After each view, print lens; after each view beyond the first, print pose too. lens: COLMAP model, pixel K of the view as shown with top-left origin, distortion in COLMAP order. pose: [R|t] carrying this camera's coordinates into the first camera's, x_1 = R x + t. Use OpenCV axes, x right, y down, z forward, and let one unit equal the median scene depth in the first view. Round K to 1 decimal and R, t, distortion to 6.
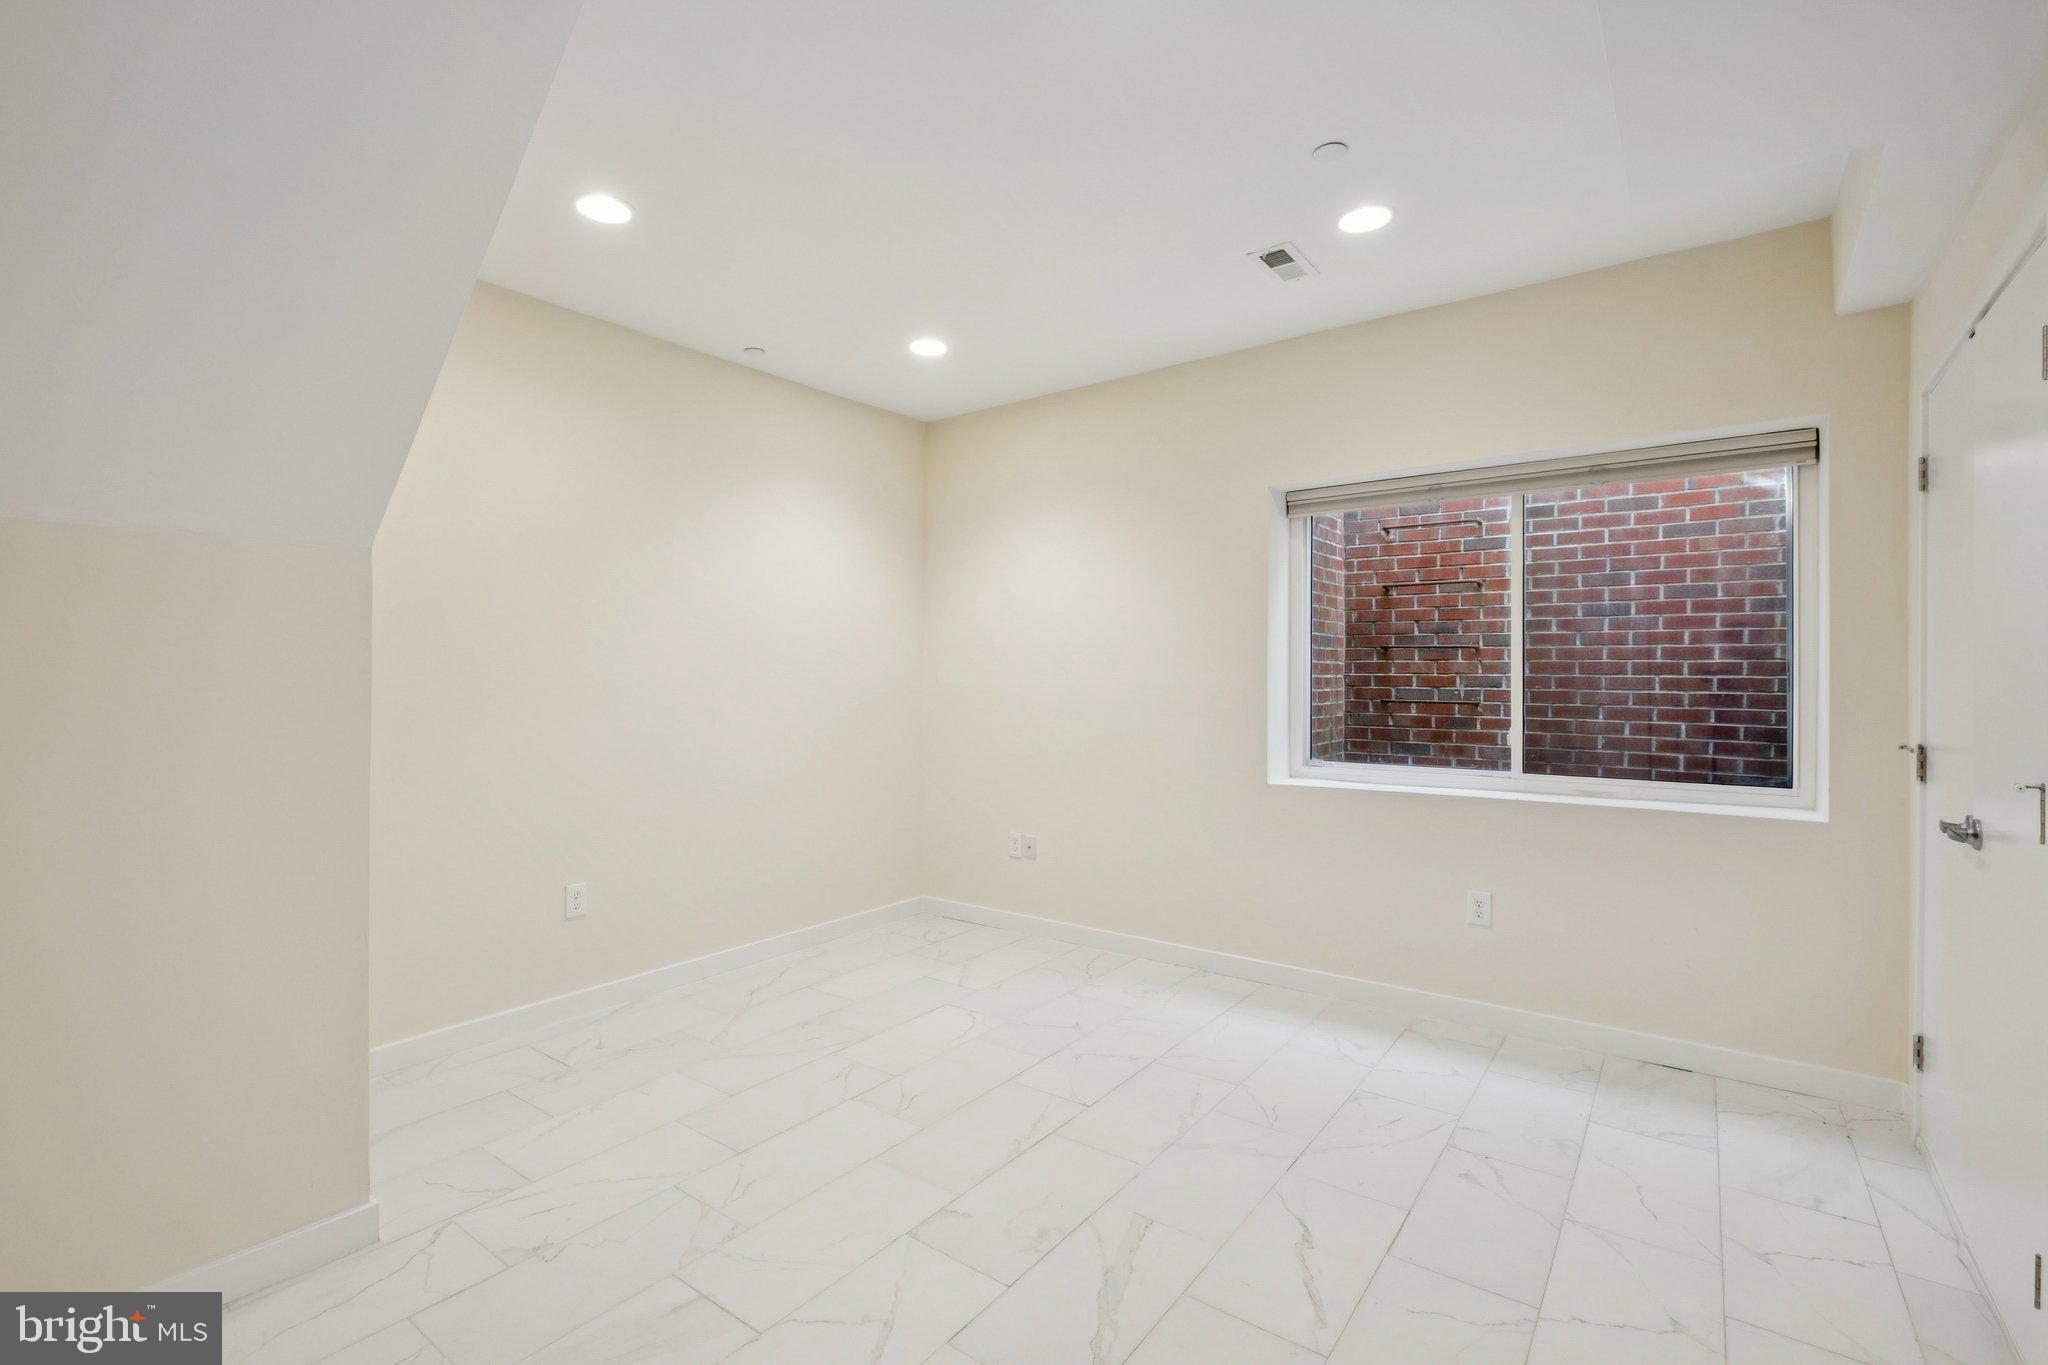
lens RADIAL K [[906.2, 0, 1021.9], [0, 906.2, 678.0], [0, 0, 1]] dist [0.008706, 0.000651]
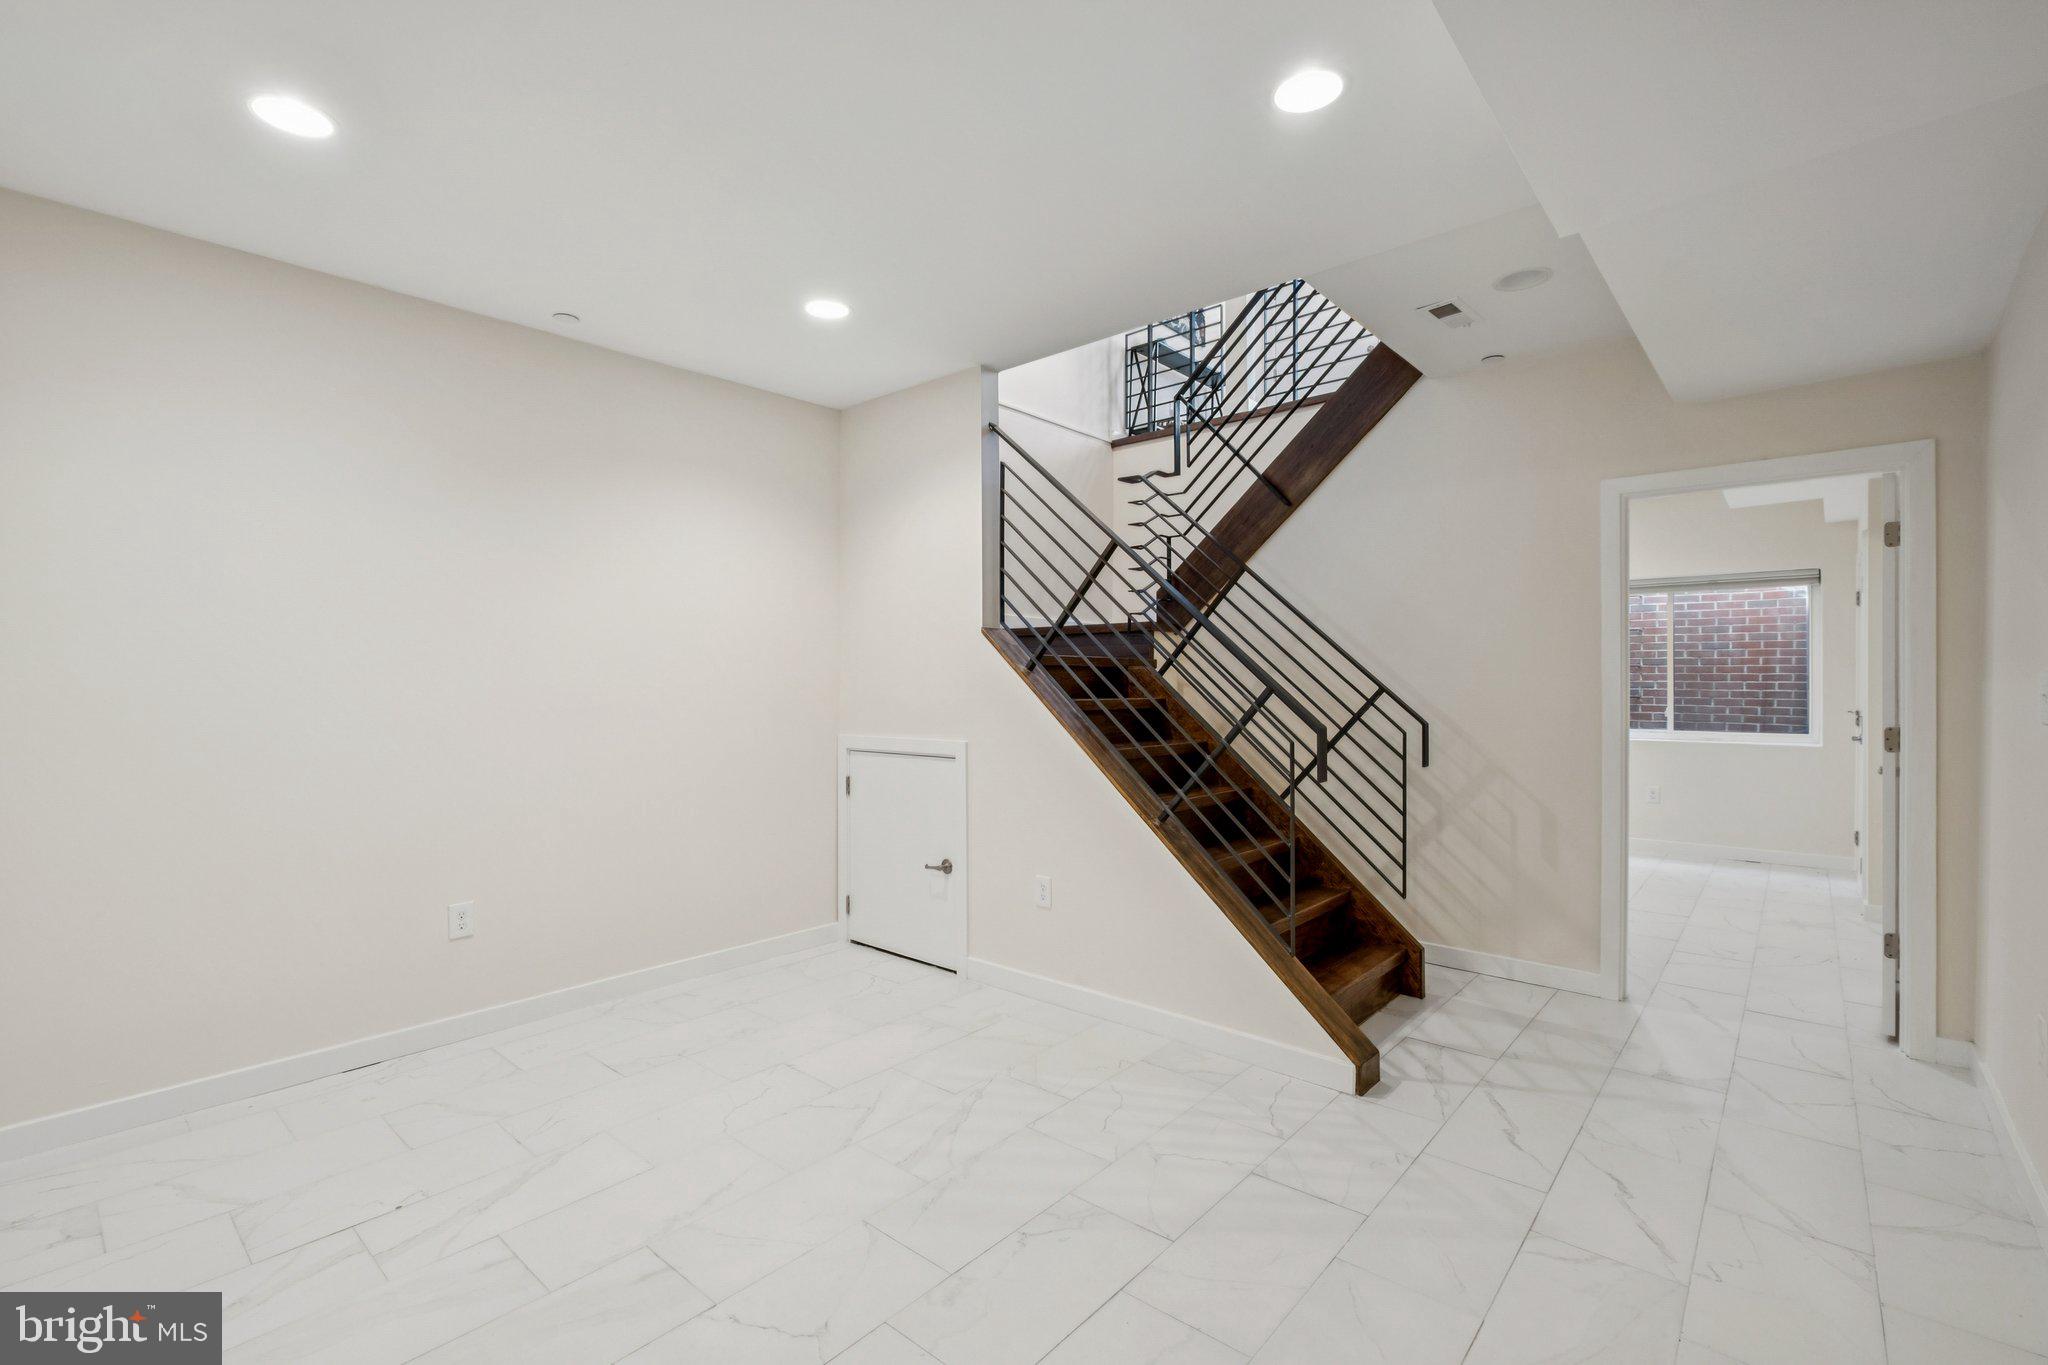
lens RADIAL K [[906.2, 0, 1026.4], [0, 906.2, 684.3], [0, 0, 1]] dist [0.008706, 0.000651]
pose [[0.997885, -0.001454, -0.064982, -0.647233], [0.001456, 0.999999, -0.000019, 0.000922], [0.064982, -0.000075, 0.997886, -0.956684]]
